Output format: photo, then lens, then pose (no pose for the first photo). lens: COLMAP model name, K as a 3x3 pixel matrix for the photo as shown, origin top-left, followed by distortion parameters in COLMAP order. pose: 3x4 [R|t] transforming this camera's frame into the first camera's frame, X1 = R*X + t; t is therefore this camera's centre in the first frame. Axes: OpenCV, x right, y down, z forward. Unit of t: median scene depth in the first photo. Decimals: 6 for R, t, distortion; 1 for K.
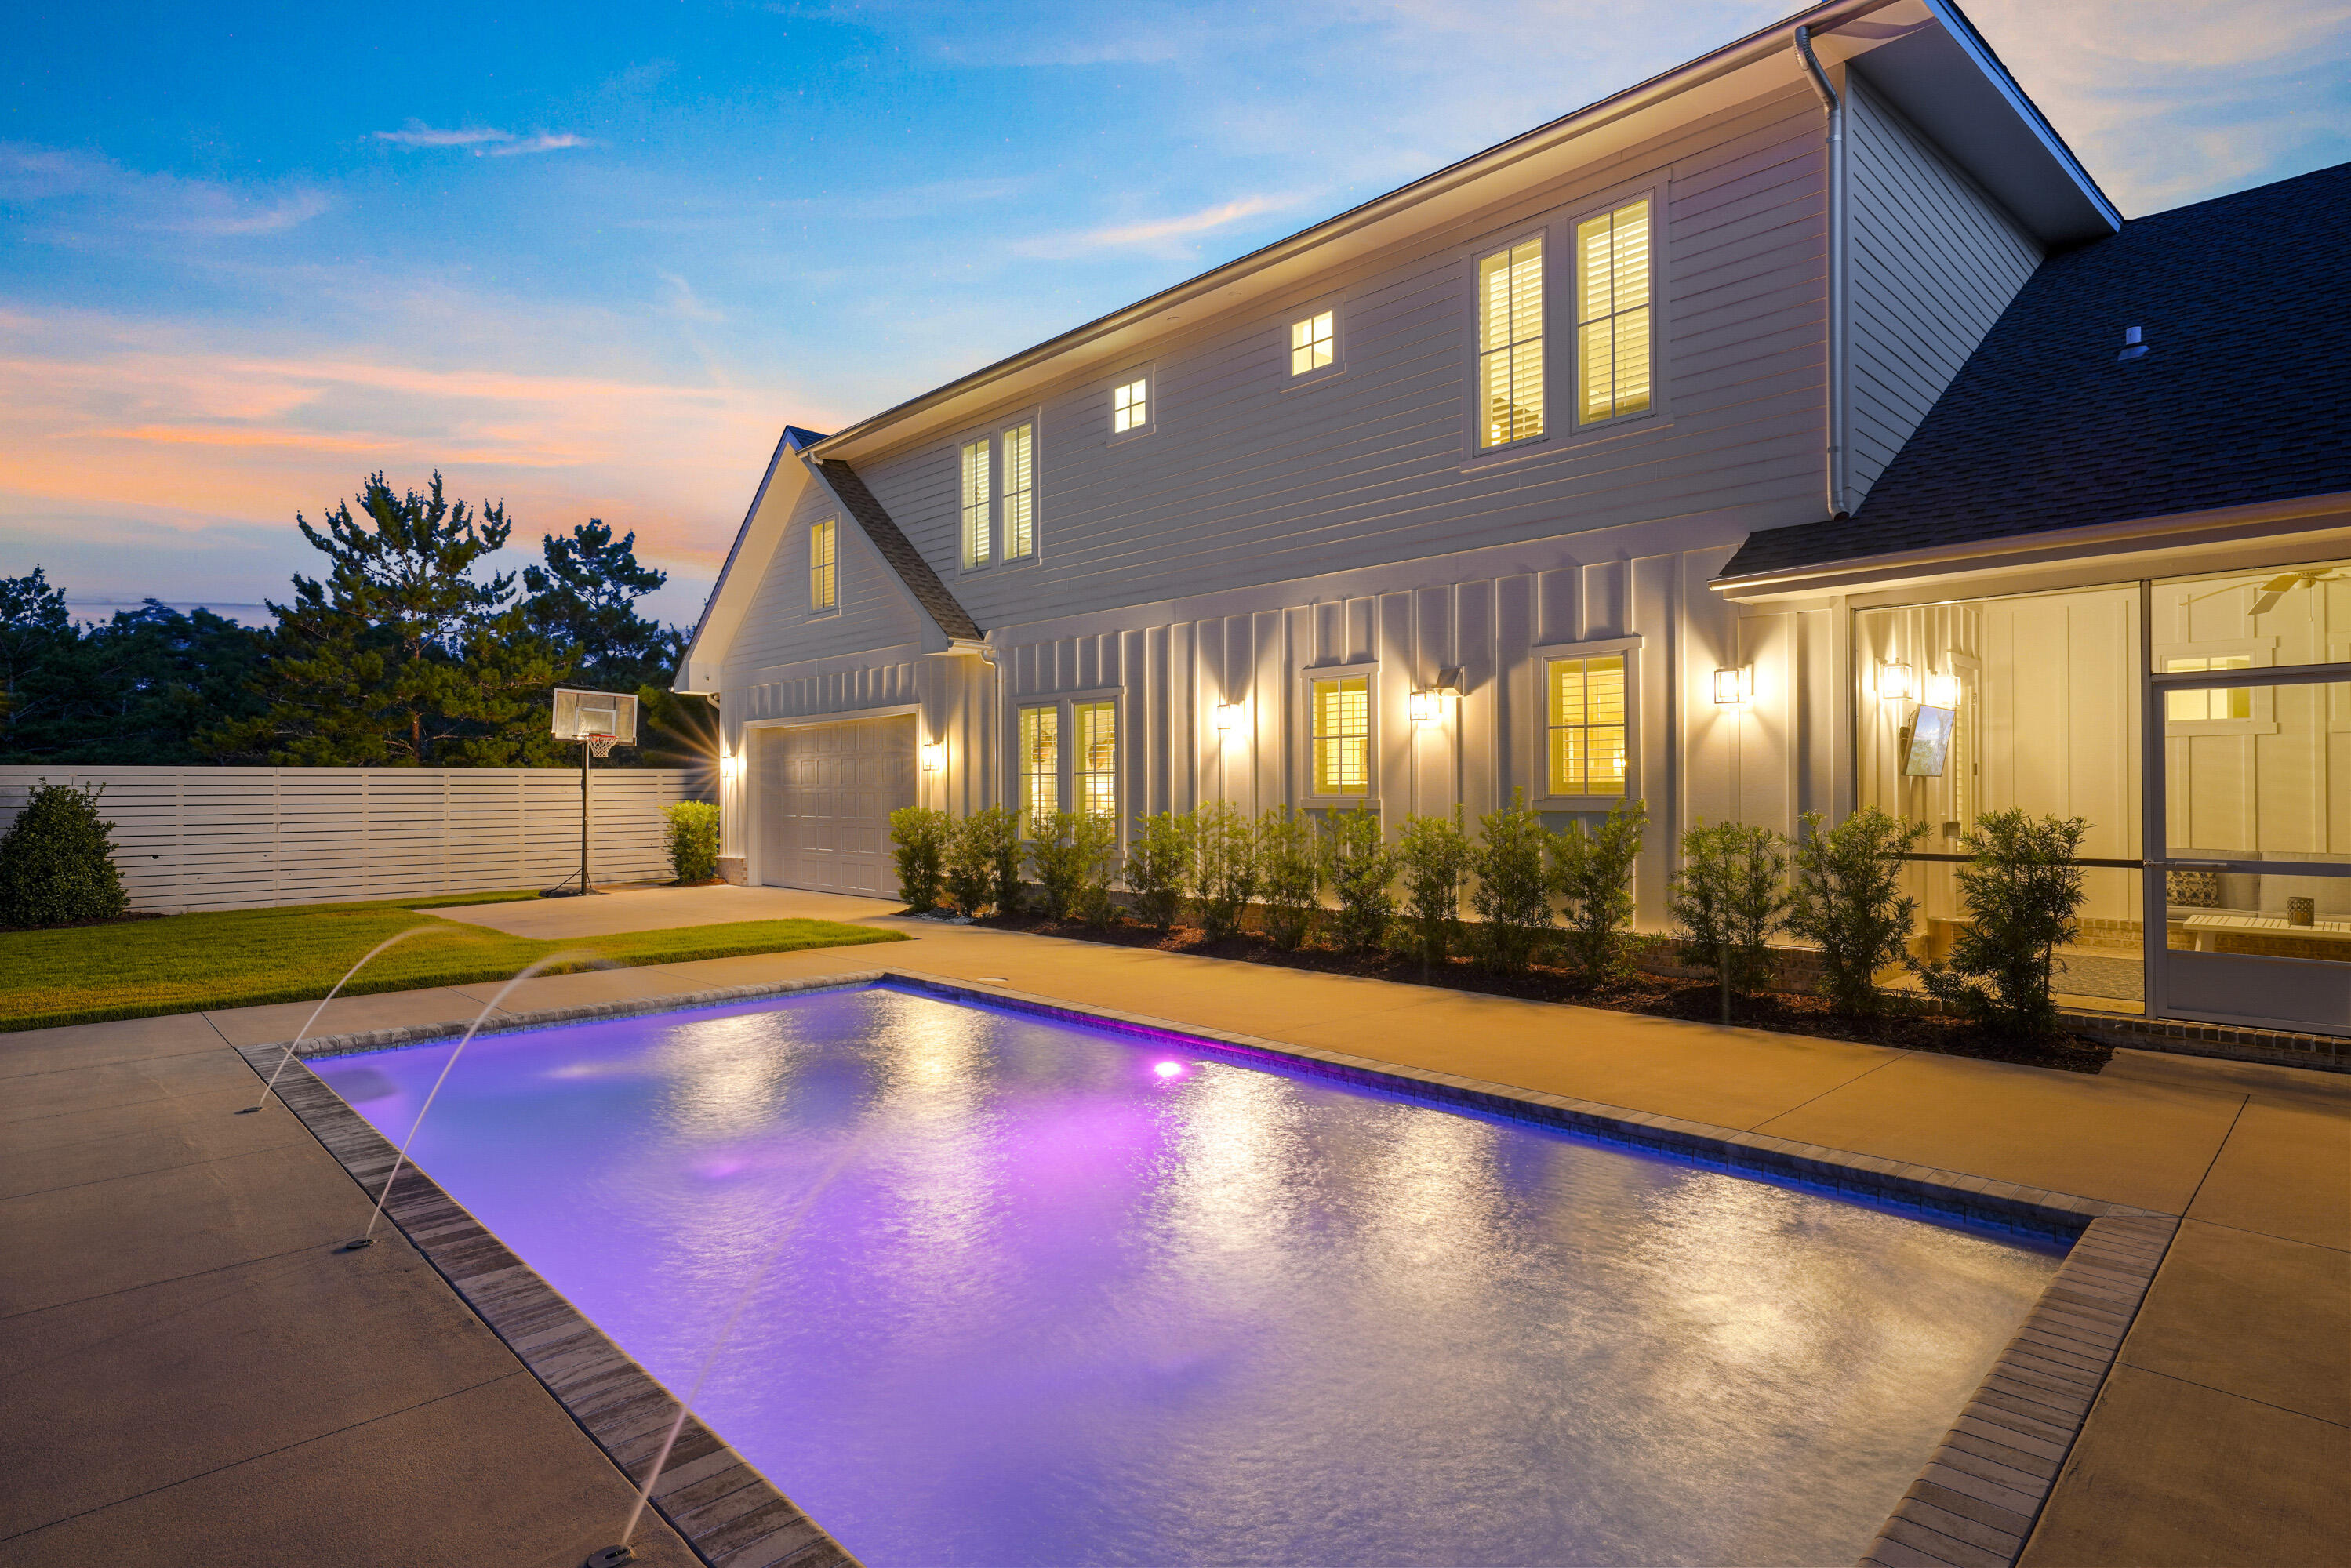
lens RADIAL K [[1197.9, 0, 1181.4], [0, 1197.9, 792.5], [0, 0, 1]] dist [0.005622, 0.001078]
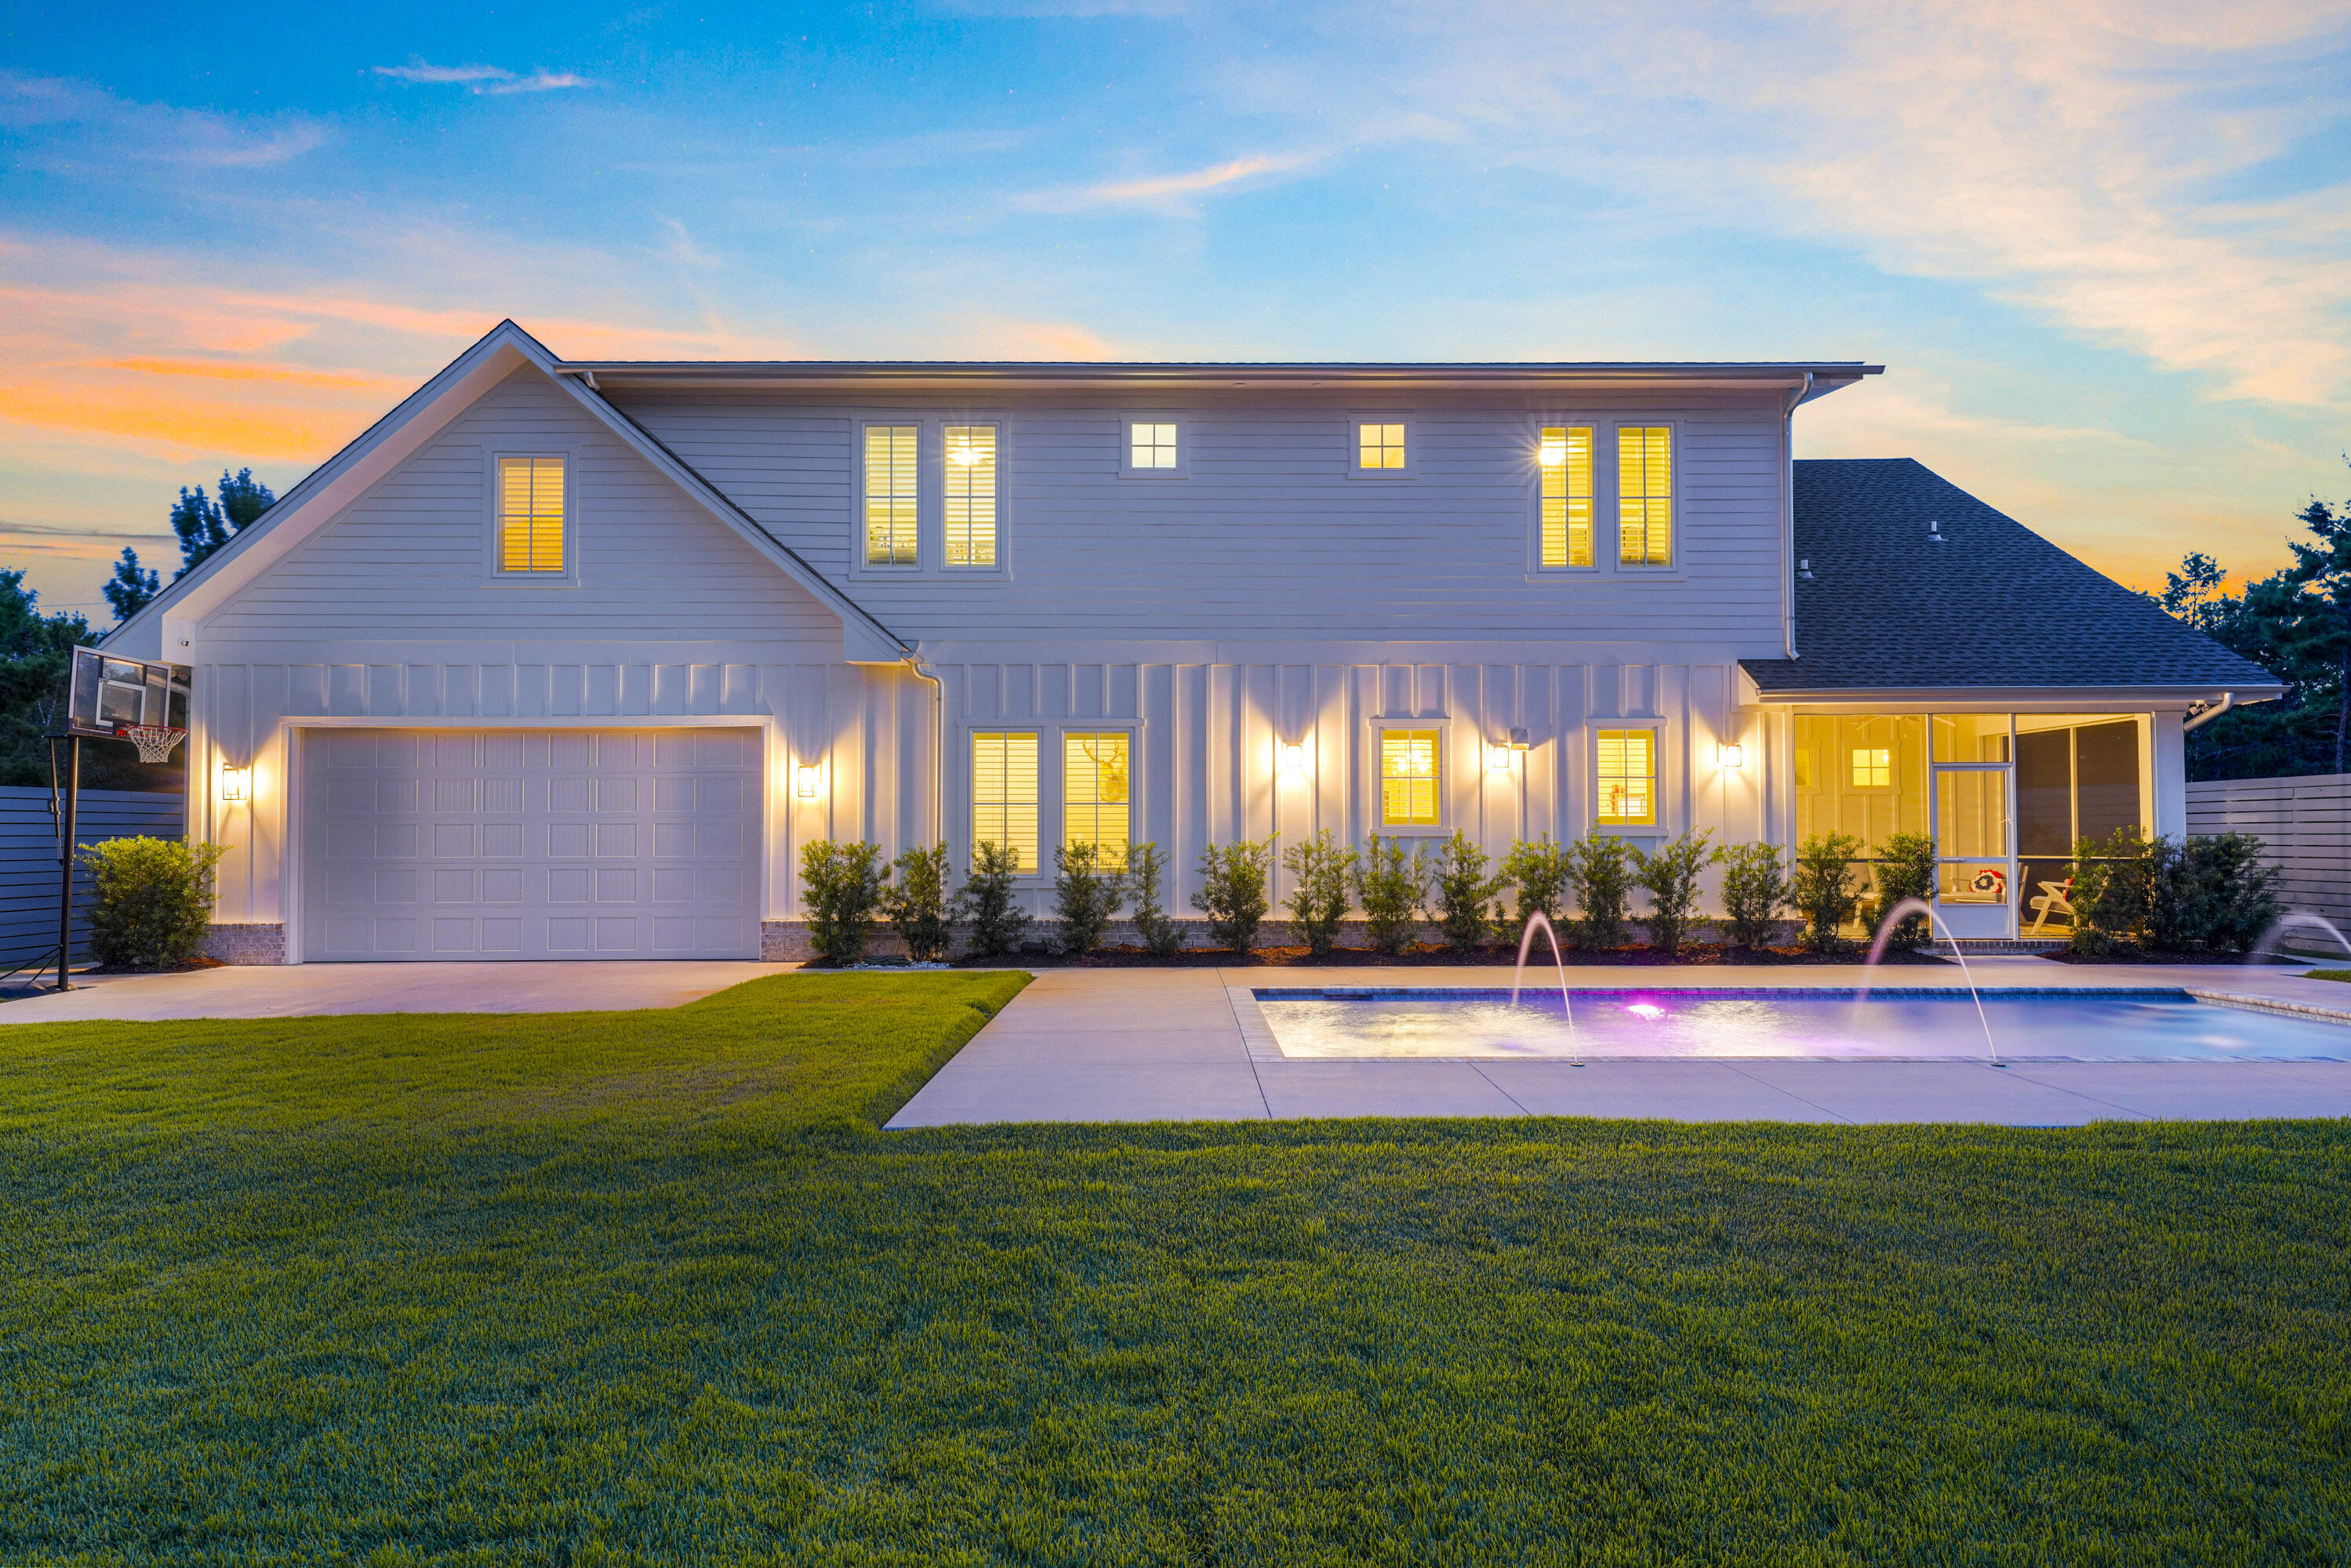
lens RADIAL K [[1413.9, 0, 1174.5], [0, 1413.9, 796.8], [0, 0, 1]] dist [0.007729, -0.000151]
pose [[0.697417, 0.020855, 0.716362, -1.142368], [-0.000744, 0.999597, -0.028376, 0.014979], [-0.716665, 0.019257, 0.697152, 0.193175]]
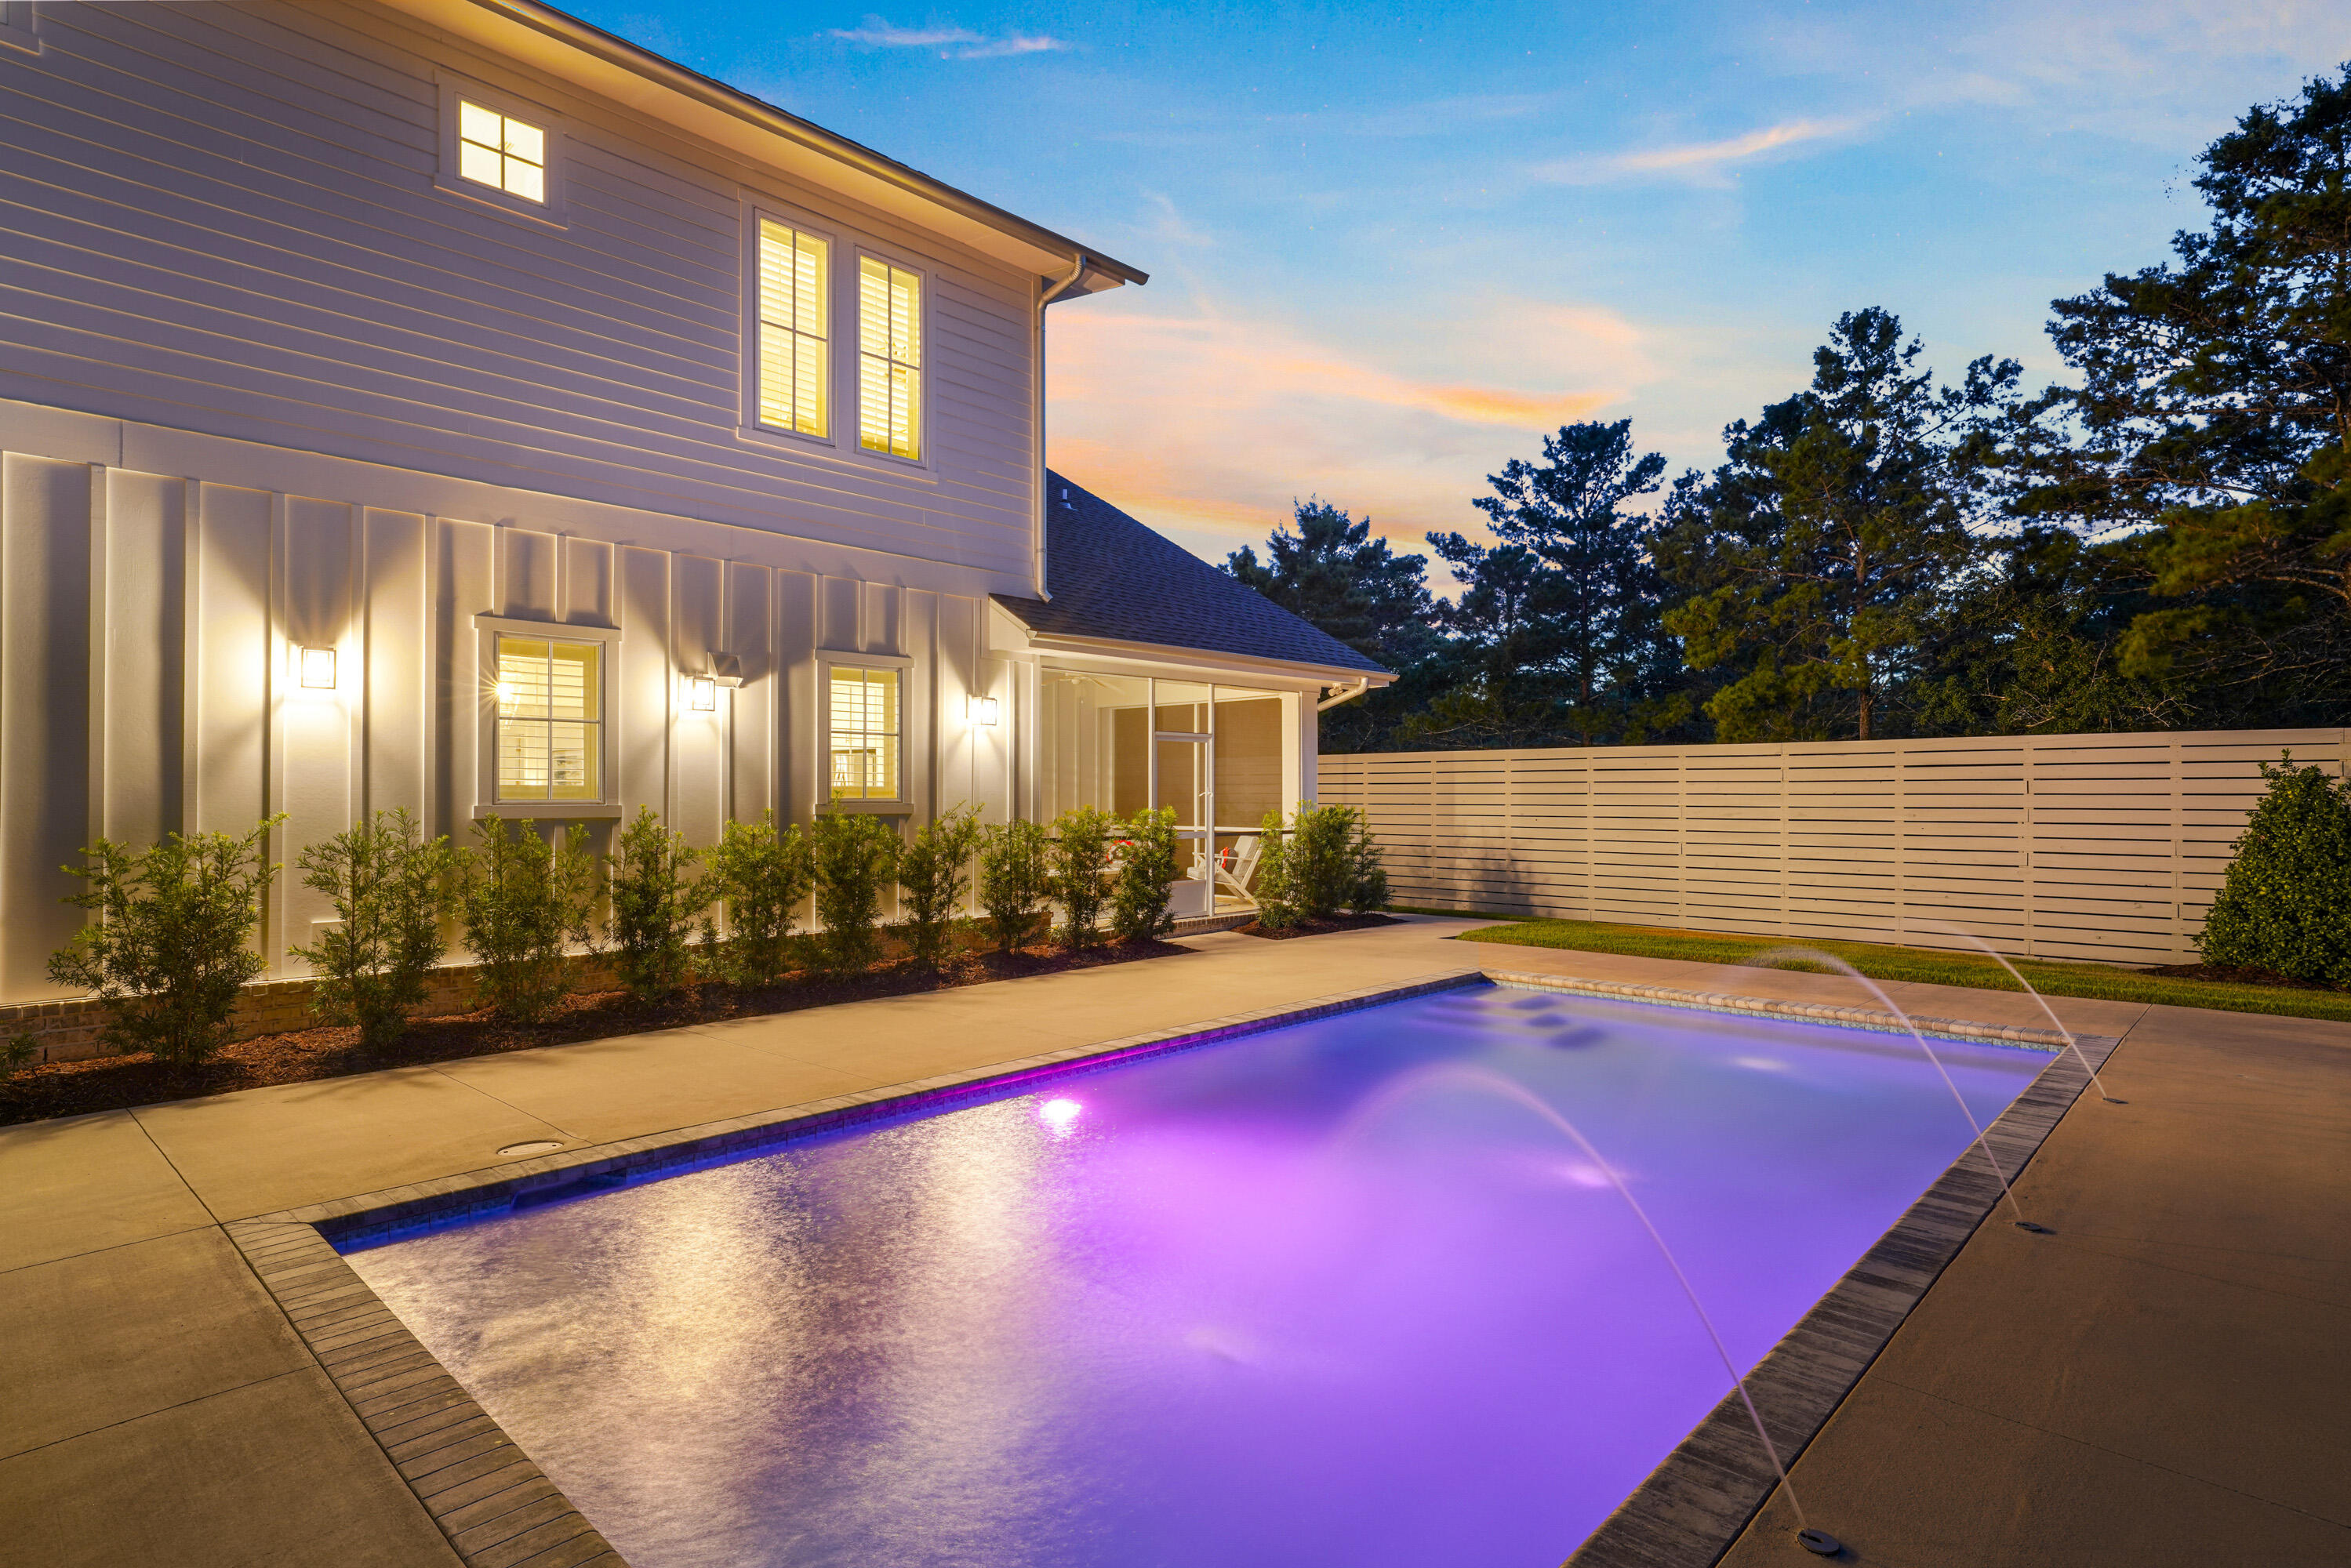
lens RADIAL K [[1197.9, 0, 1196.0], [0, 1197.9, 781.7], [0, 0, 1]] dist [0.005622, 0.001078]
pose [[-0.048883, 0.012043, 0.998732, -0.668451], [-0.000529, 0.999927, -0.012083, -0.000316], [-0.998804, -0.001119, -0.048873, 0.697305]]
